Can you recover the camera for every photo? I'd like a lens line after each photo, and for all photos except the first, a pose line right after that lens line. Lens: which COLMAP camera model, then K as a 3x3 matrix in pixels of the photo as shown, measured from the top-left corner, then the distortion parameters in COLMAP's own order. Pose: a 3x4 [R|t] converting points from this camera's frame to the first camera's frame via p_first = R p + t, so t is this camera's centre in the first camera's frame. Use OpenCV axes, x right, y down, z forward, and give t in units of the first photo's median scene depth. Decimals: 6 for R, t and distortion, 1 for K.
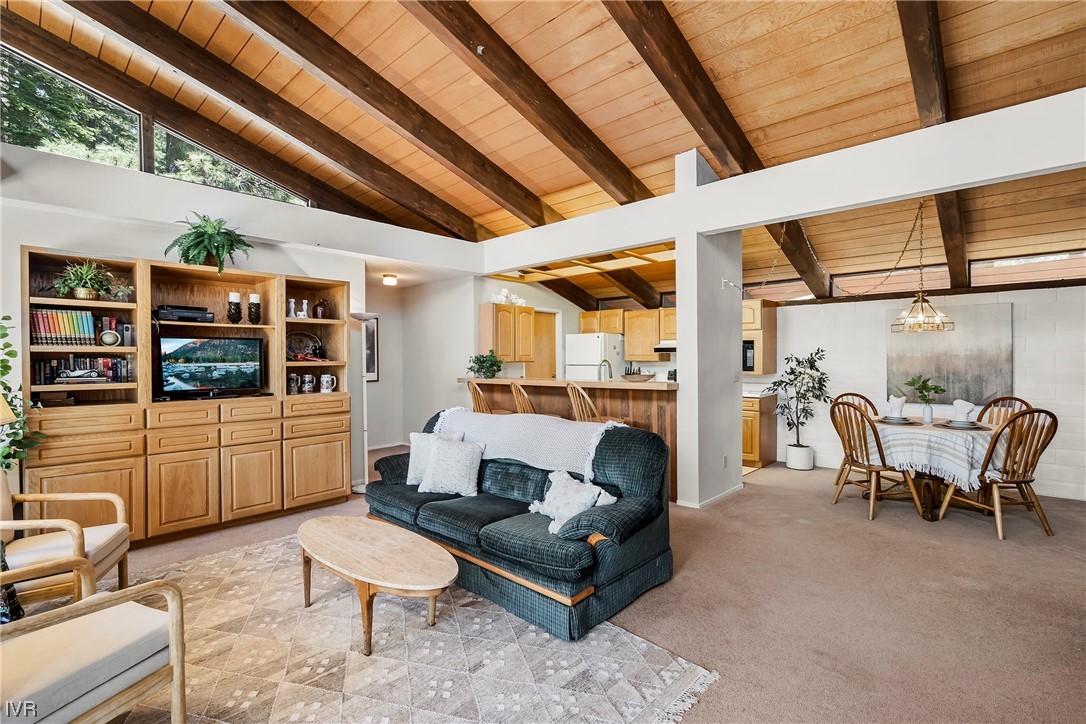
lens RADIAL K [[499.3, 0, 540.4], [0, 499.3, 359.1], [0, 0, 1]] dist [-0.001270, -0.000347]
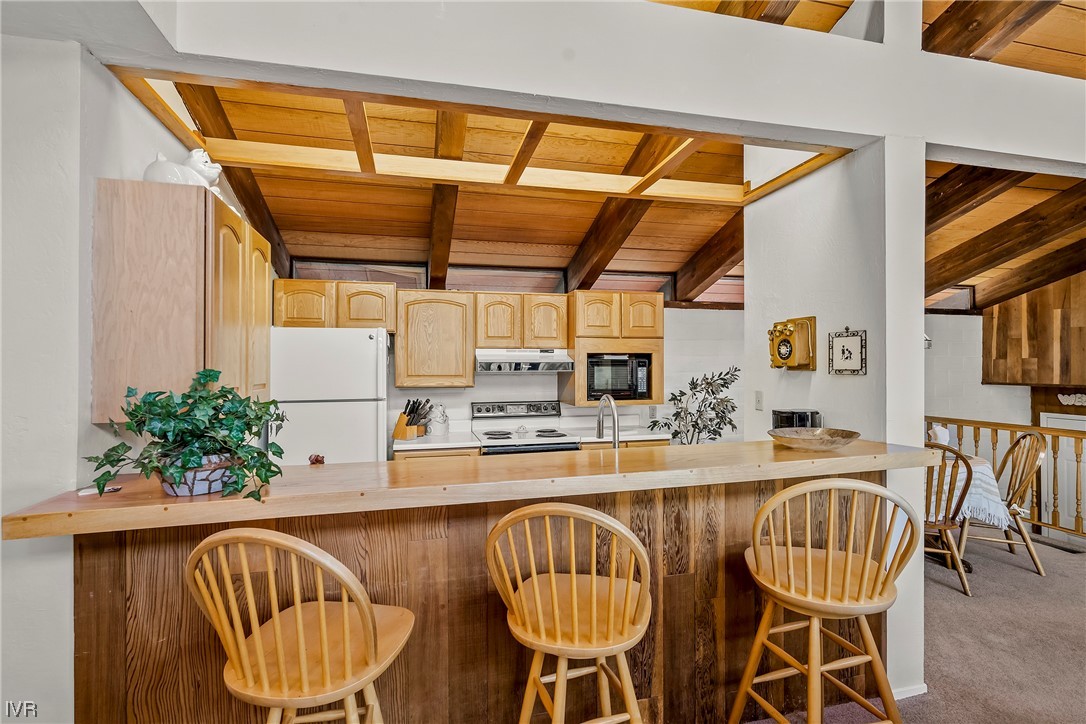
lens RADIAL K [[499.3, 0, 540.4], [0, 499.3, 359.1], [0, 0, 1]] dist [-0.001270, -0.000347]
pose [[0.538940, 0.014368, 0.842222, -0.231936], [0.005442, 0.999774, -0.020538, -0.017609], [-0.842327, 0.015652, 0.538740, 0.812247]]
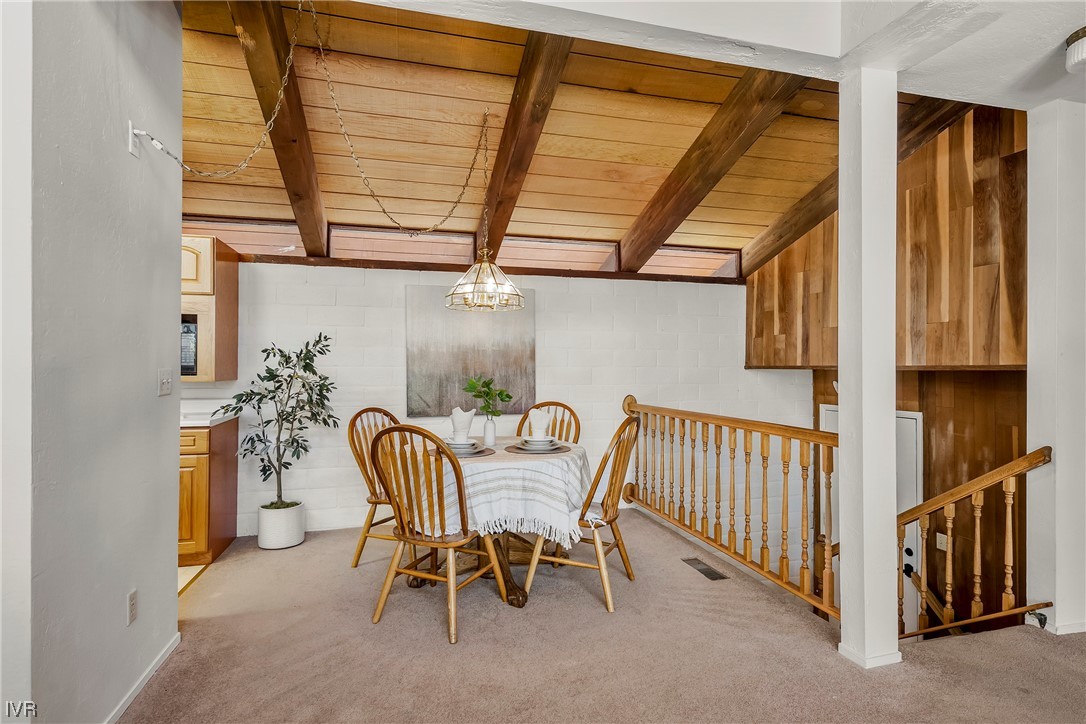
lens RADIAL K [[530.2, 0, 533.9], [0, 530.2, 363.4], [0, 0, 1]] dist [-0.000790, 0.000151]
pose [[0.526976, 0.014785, 0.849751, 0.157266], [-0.000310, 0.999852, -0.017205, 0.022609], [-0.849880, 0.008803, 0.526903, 0.447570]]
